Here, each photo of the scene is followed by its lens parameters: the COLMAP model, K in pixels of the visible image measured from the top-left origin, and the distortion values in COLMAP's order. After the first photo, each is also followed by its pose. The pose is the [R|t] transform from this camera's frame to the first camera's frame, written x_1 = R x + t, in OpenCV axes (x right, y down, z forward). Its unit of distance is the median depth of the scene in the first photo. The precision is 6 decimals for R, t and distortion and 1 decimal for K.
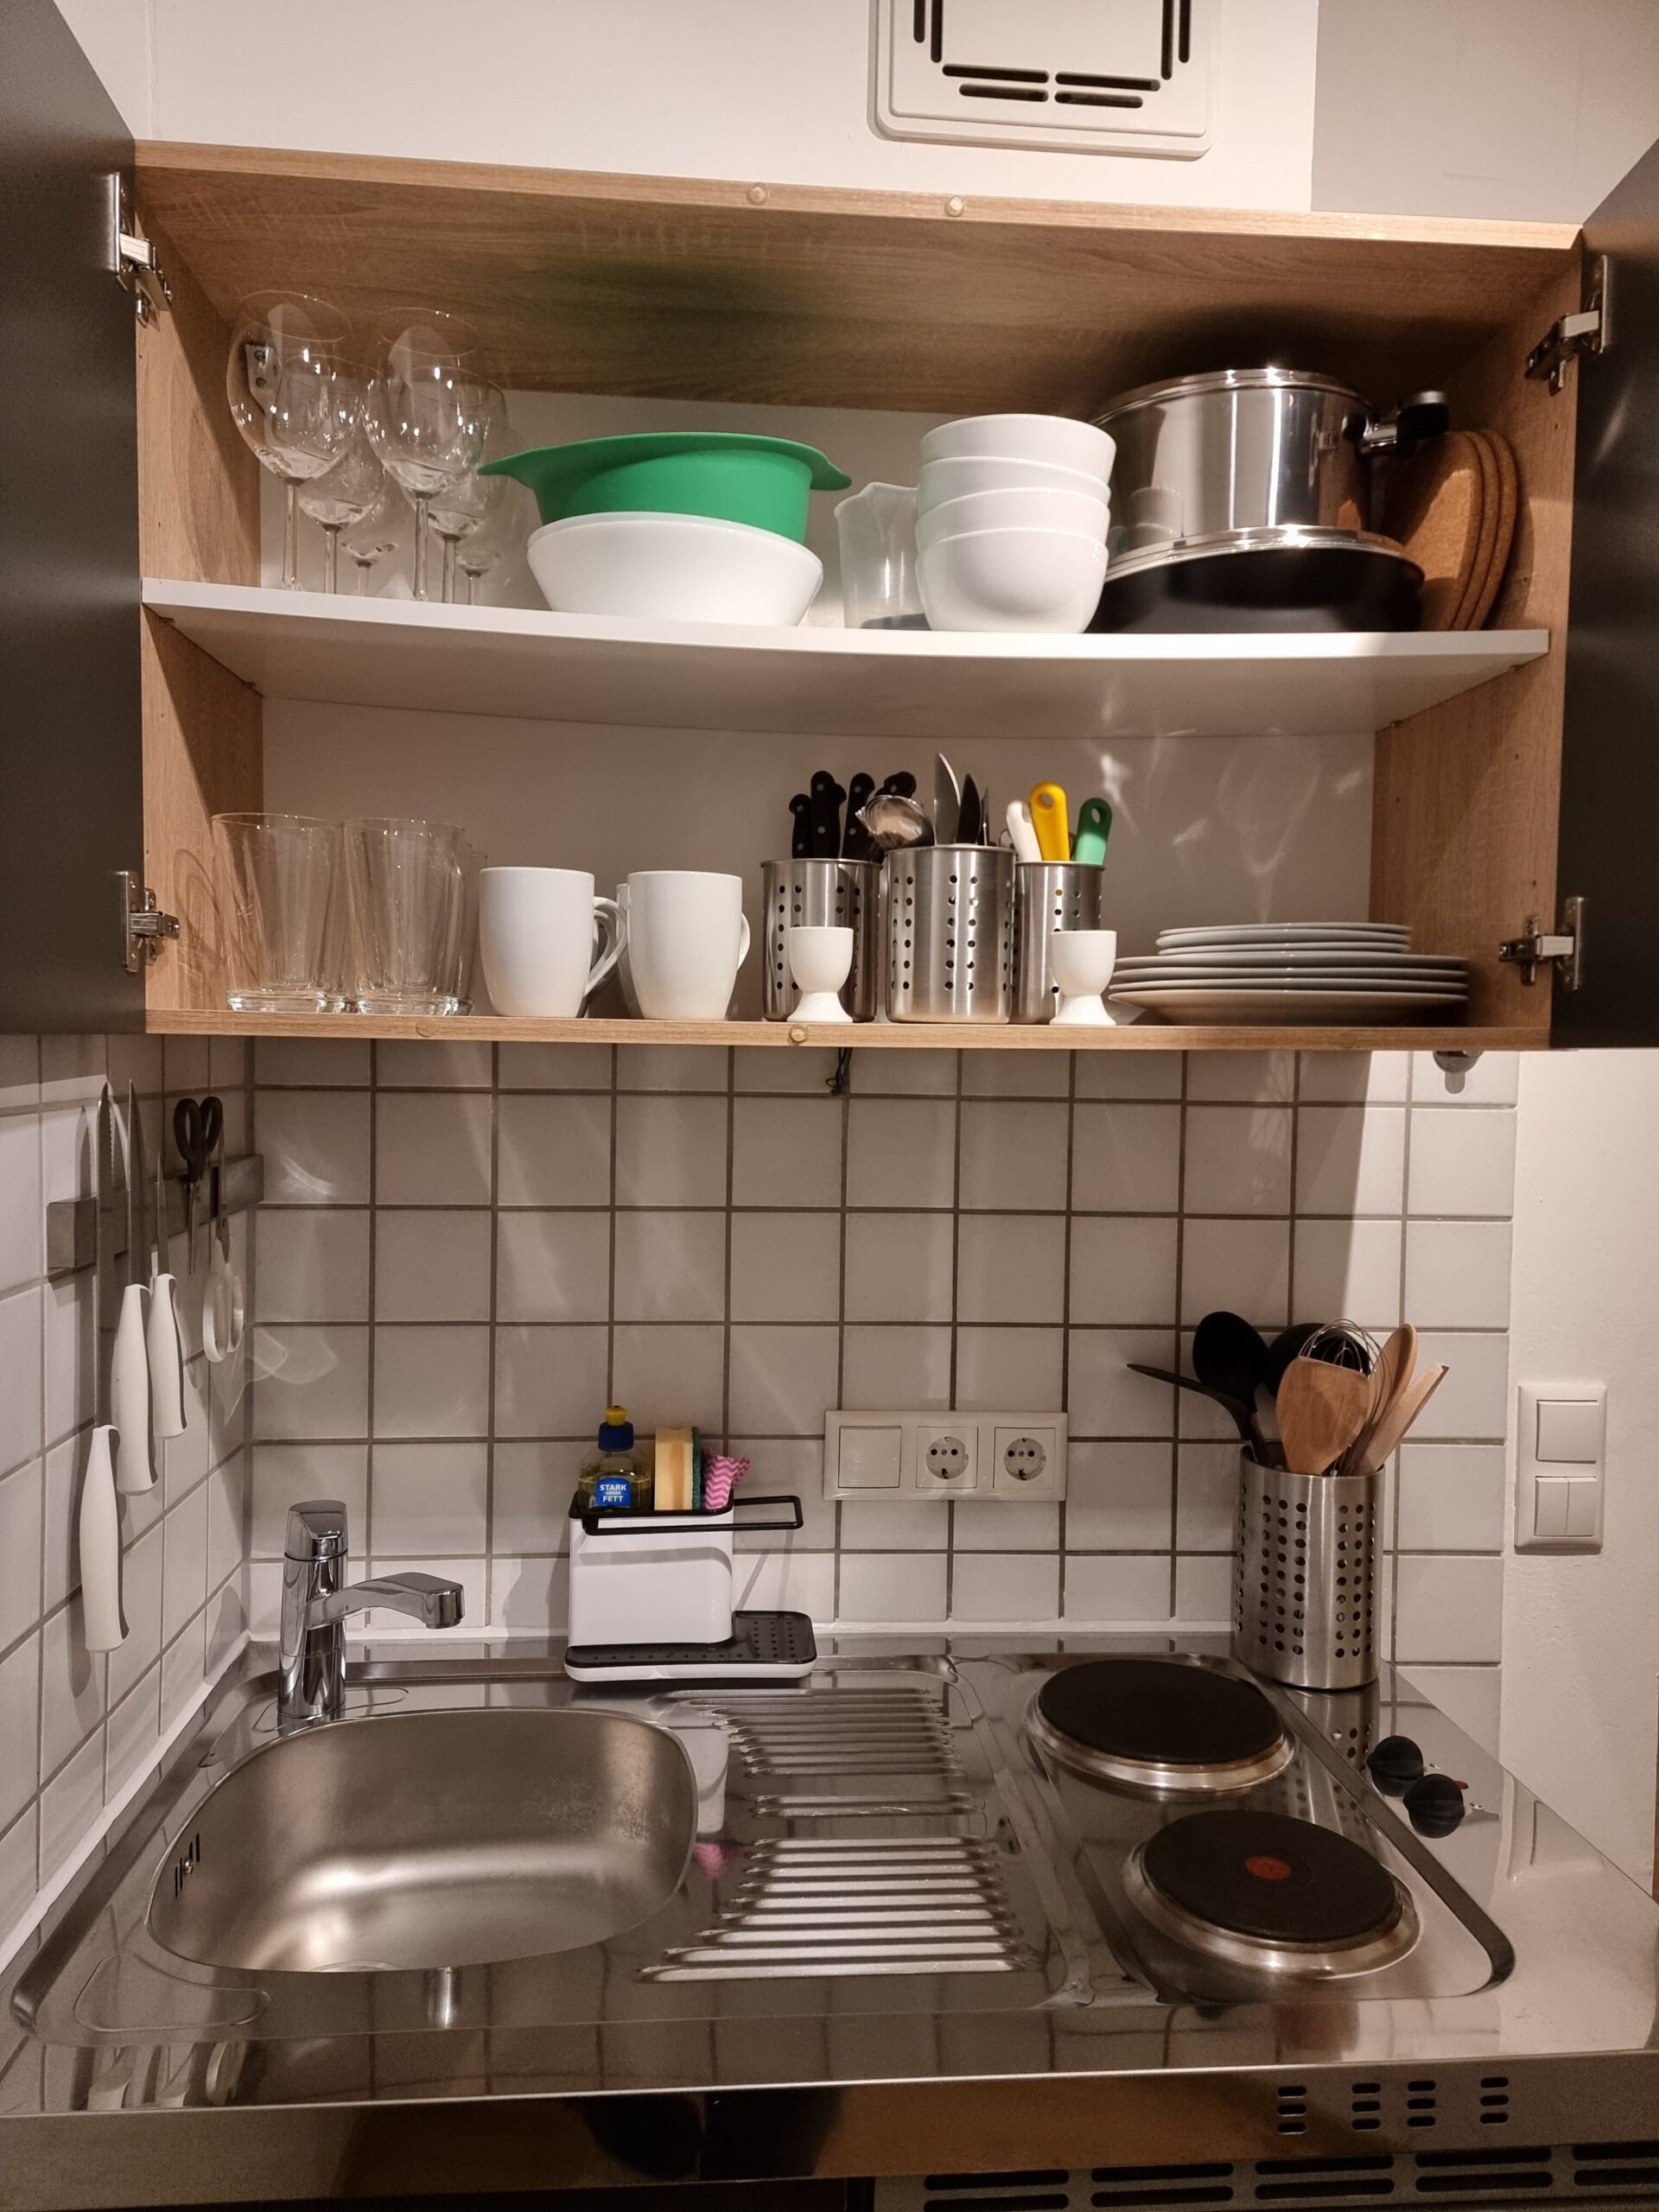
lens RADIAL K [[1521.8, 0, 825.9], [0, 1521.8, 1105.6], [0, 0, 1]] dist [0.087234, -0.066592]
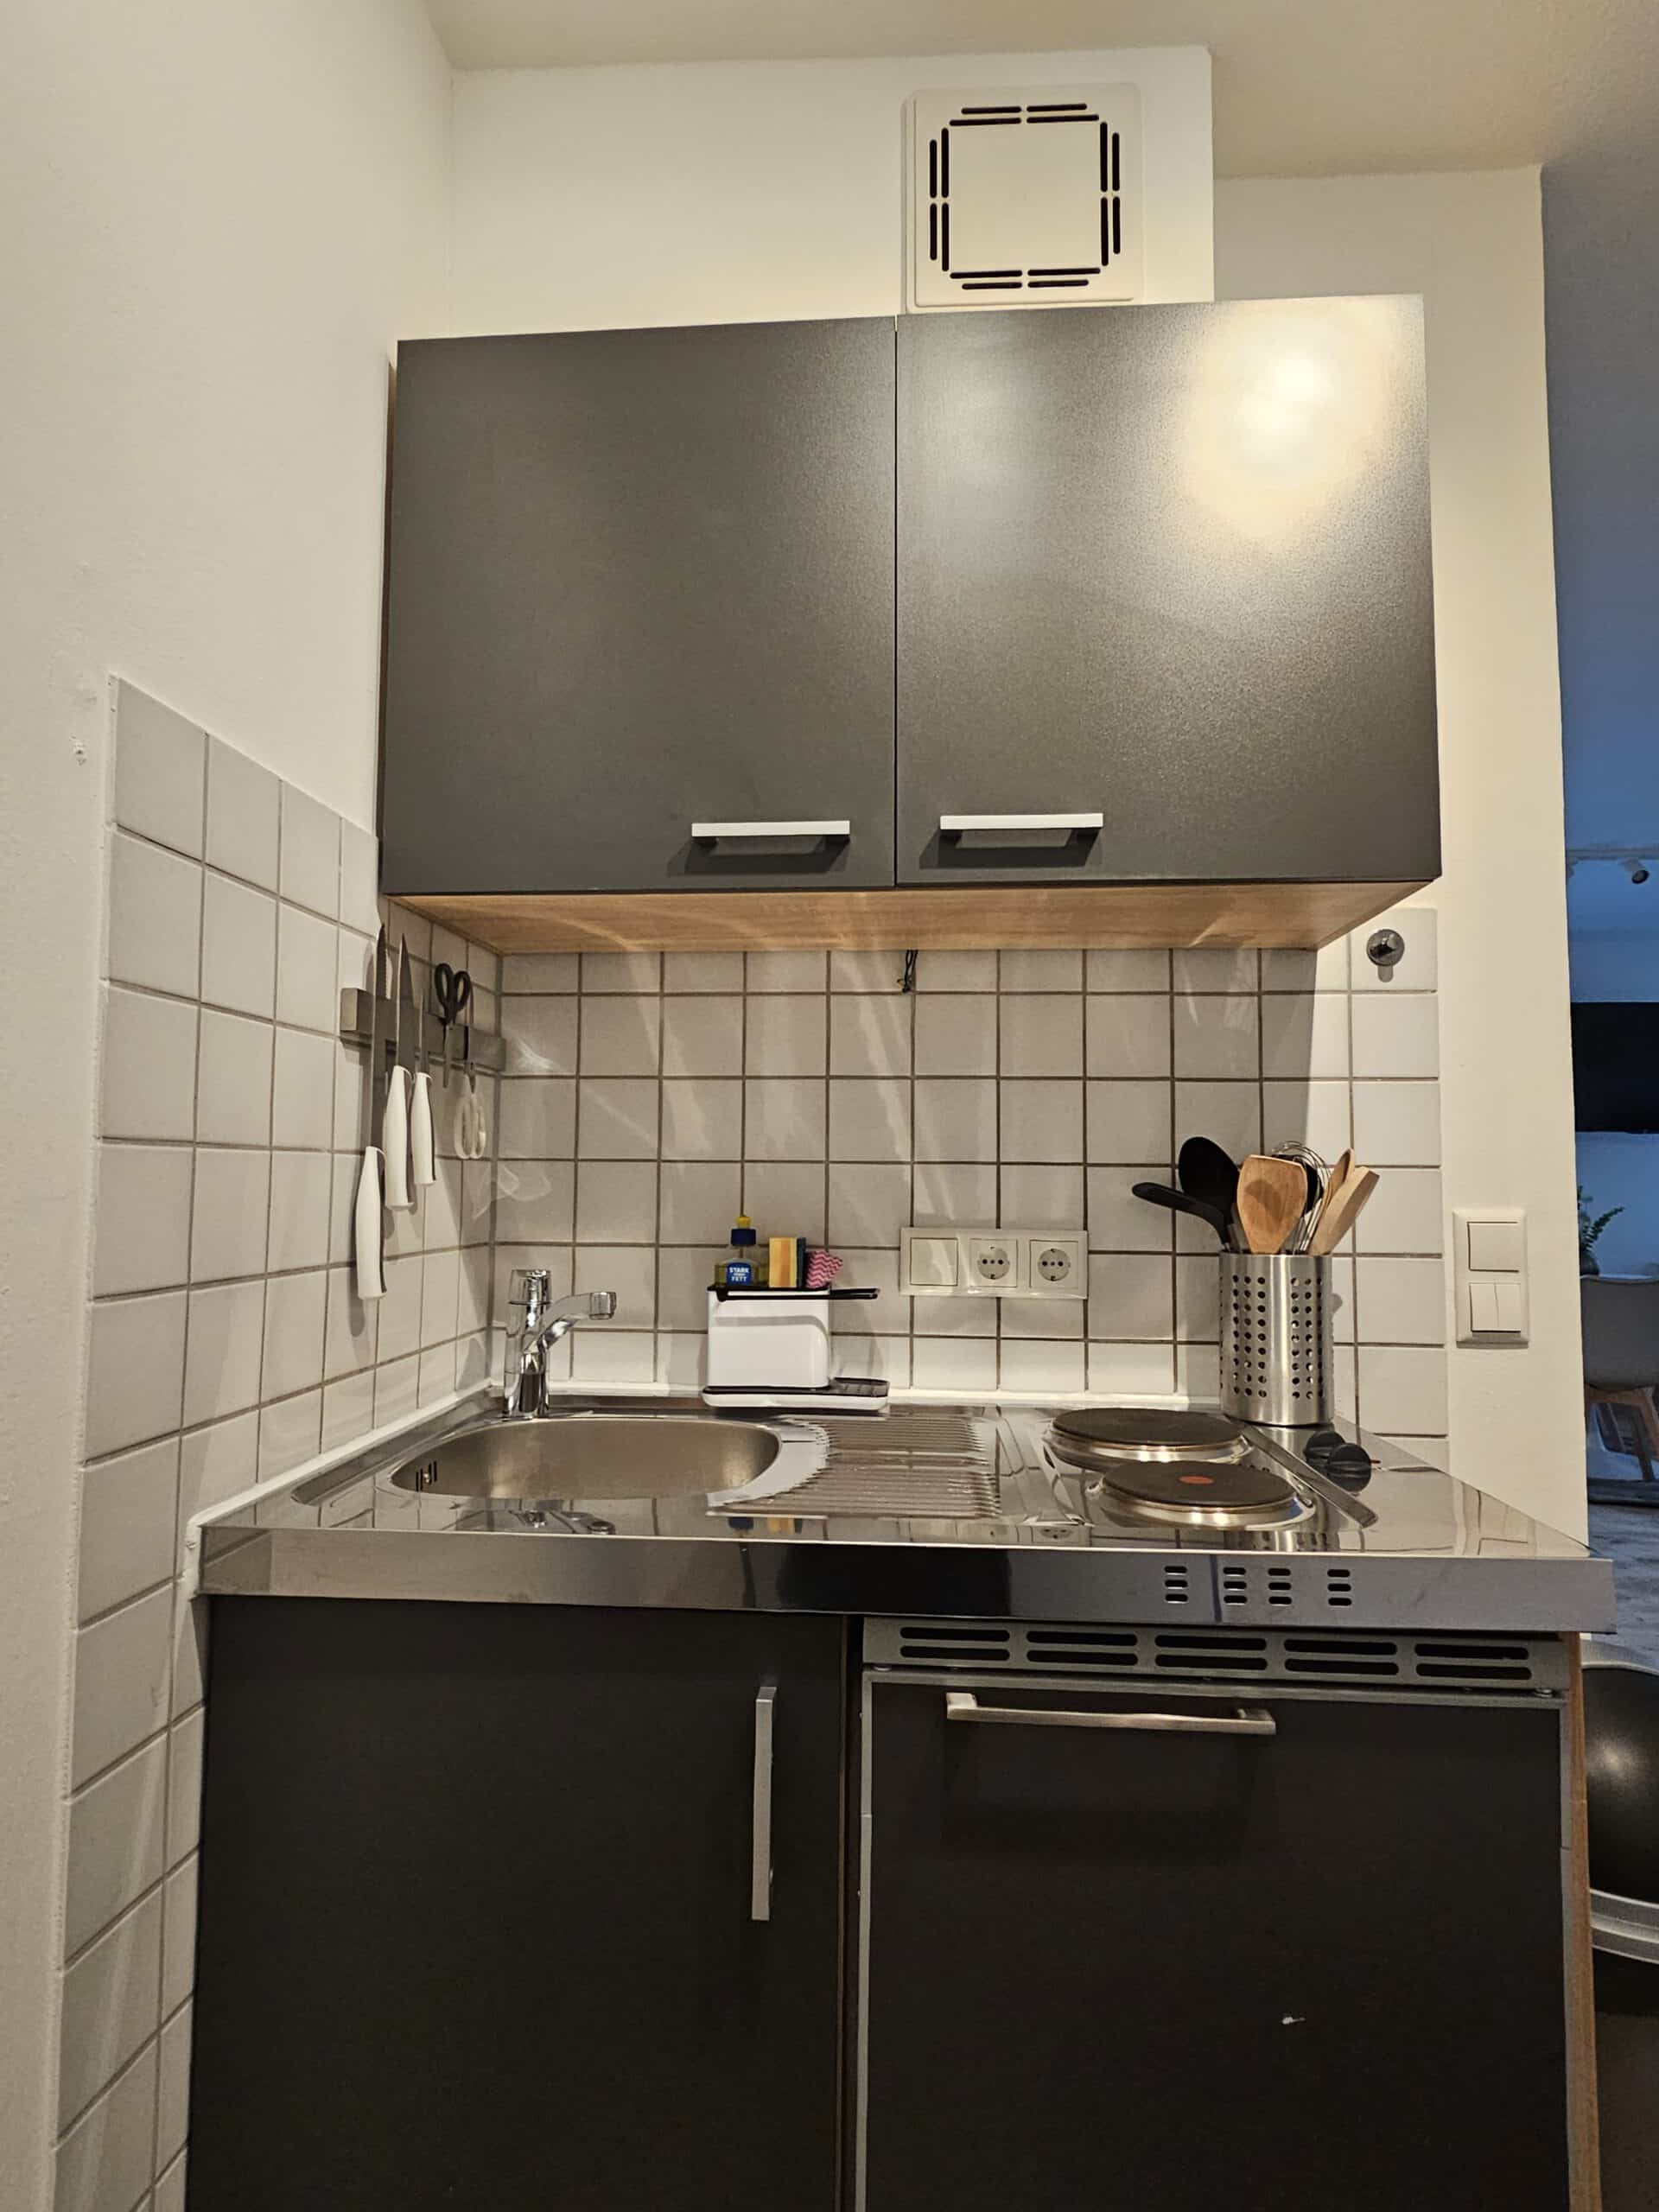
lens RADIAL K [[1207.9, 0, 845.3], [0, 1207.9, 1113.9], [0, 0, 1]] dist [-0.000764, 0.001532]
pose [[0.988894, -0.018917, -0.147417, 0.128687], [0.002458, 0.993813, -0.111041, 0.257986], [0.148605, 0.109445, 0.982822, -0.062709]]
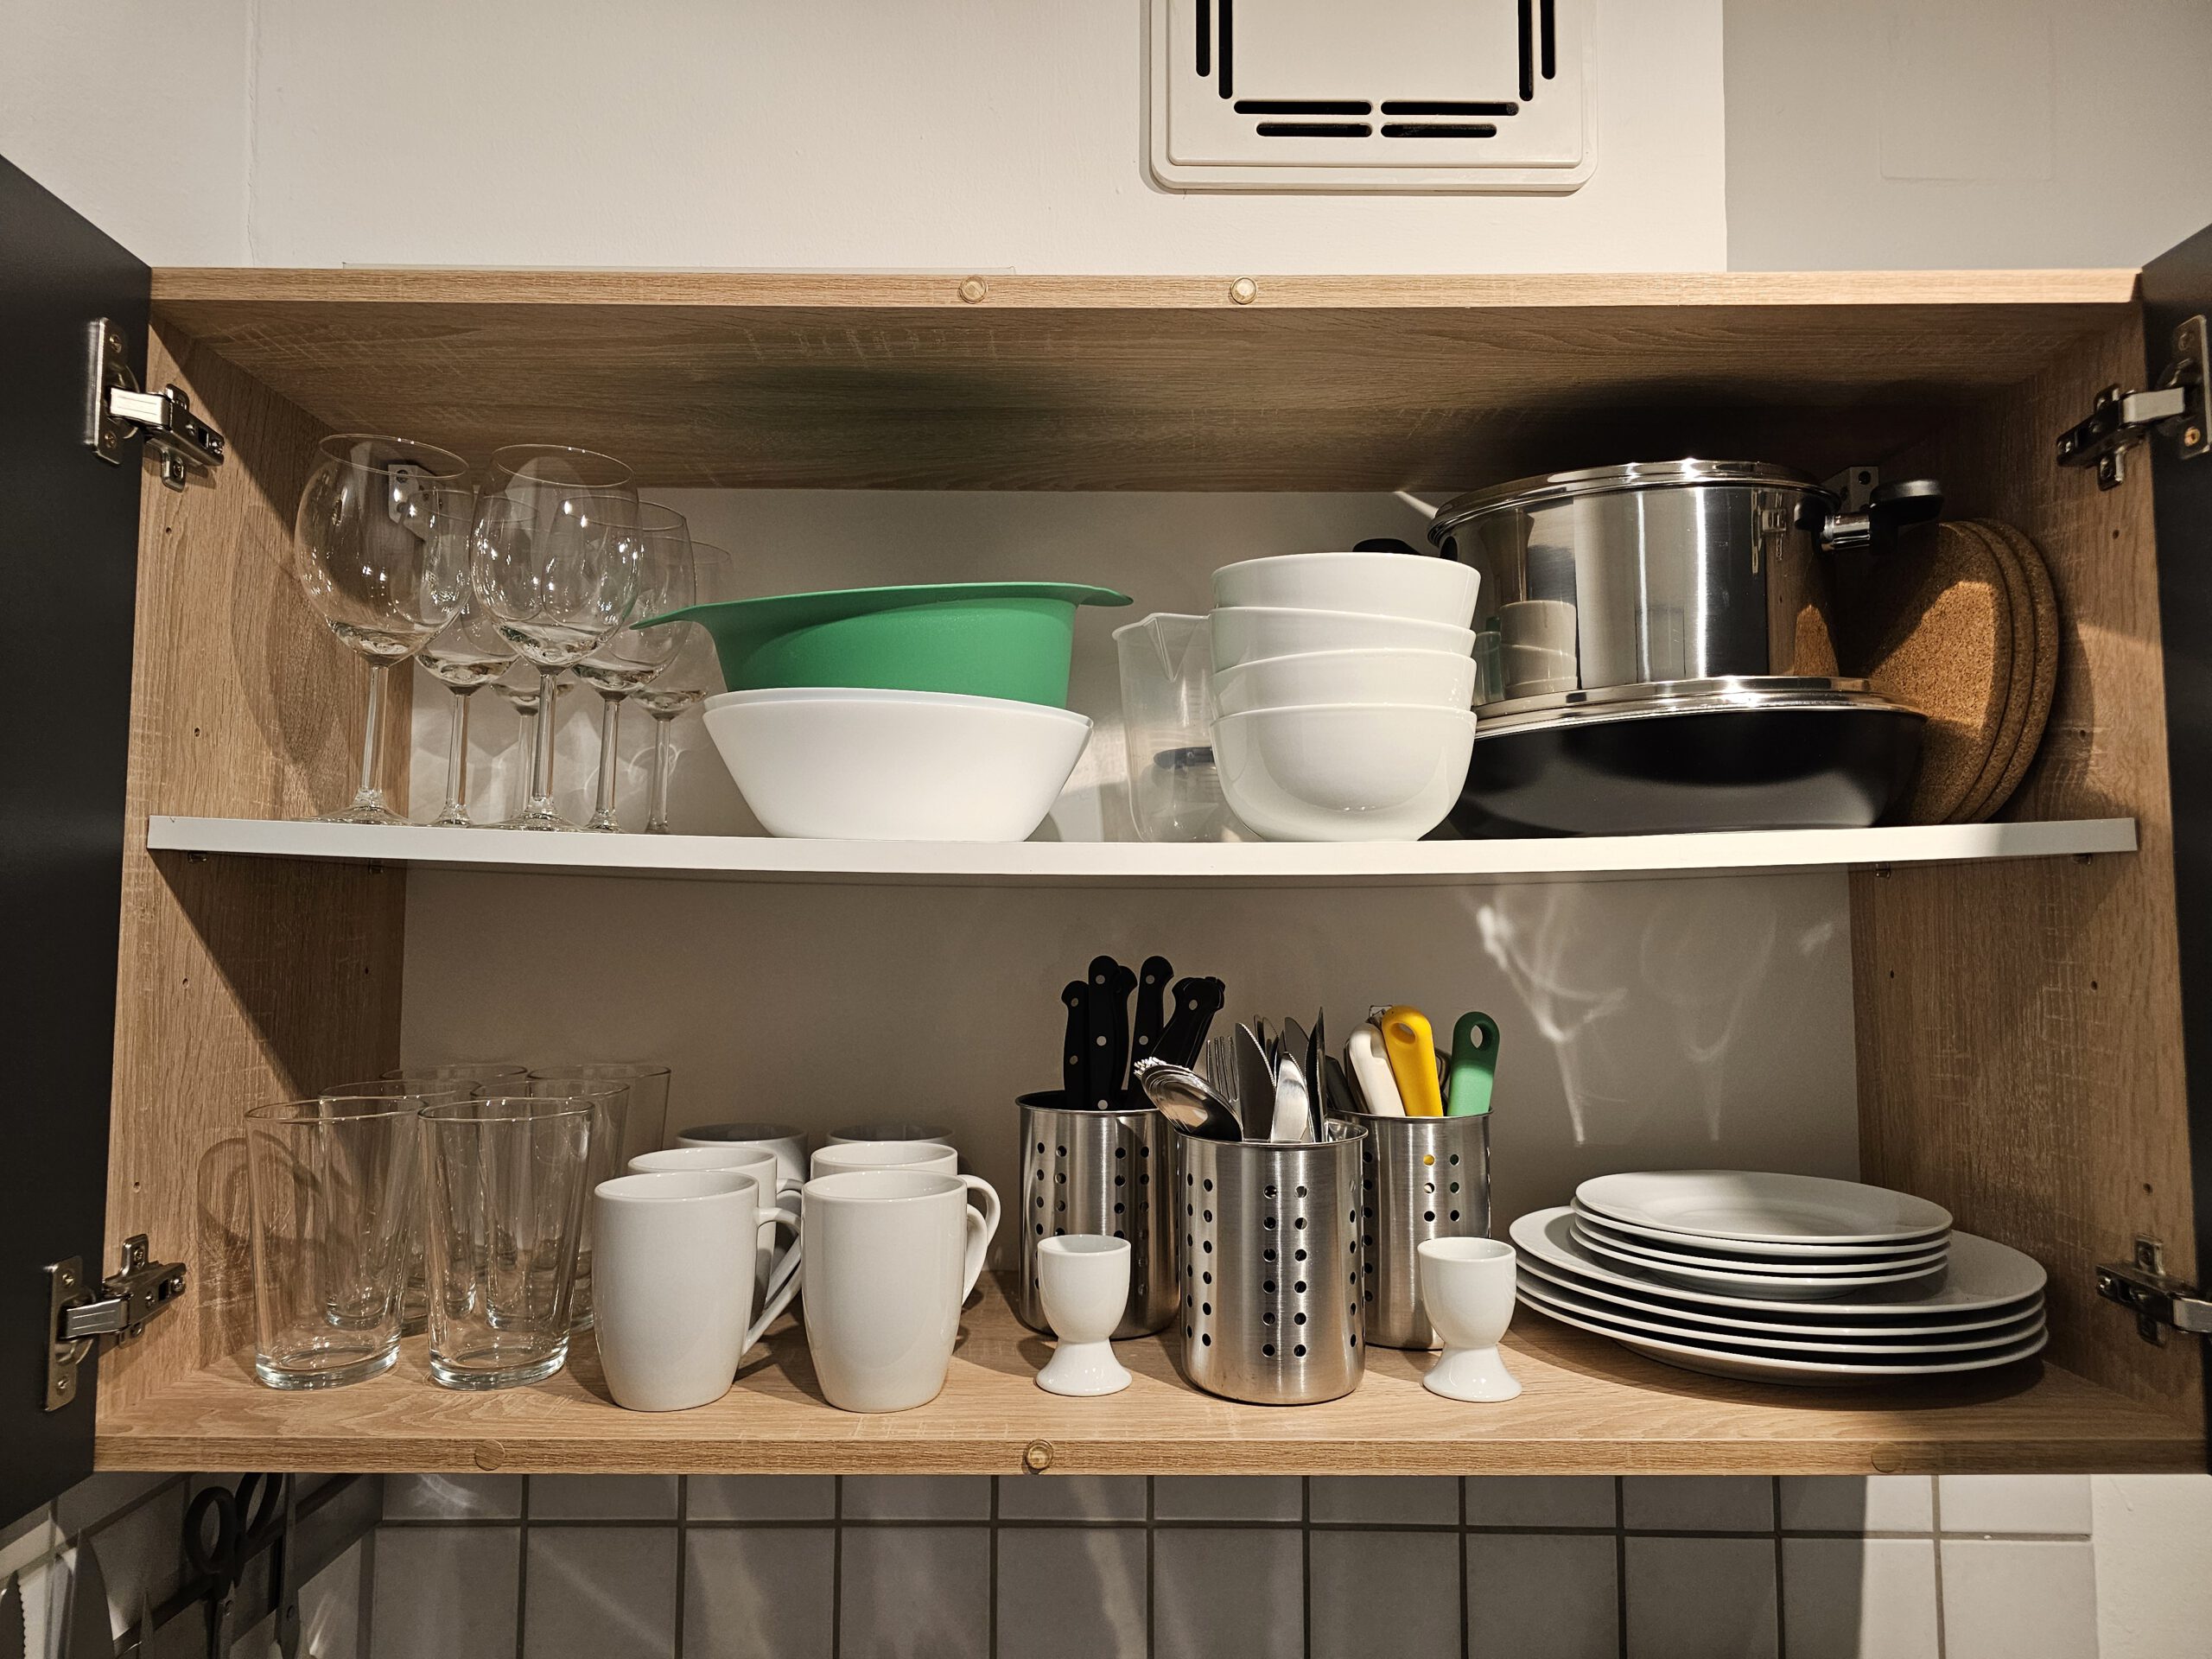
lens RADIAL K [[1483.6, 0, 1093.9], [0, 1483.6, 811.6], [0, 0, 1]] dist [0.048009, -0.040424]
pose [[0.996778, -0.019033, -0.077925, 0.055412], [0.009952, 0.993280, -0.115304, -0.223551], [0.079596, 0.114157, 0.990269, 0.287576]]
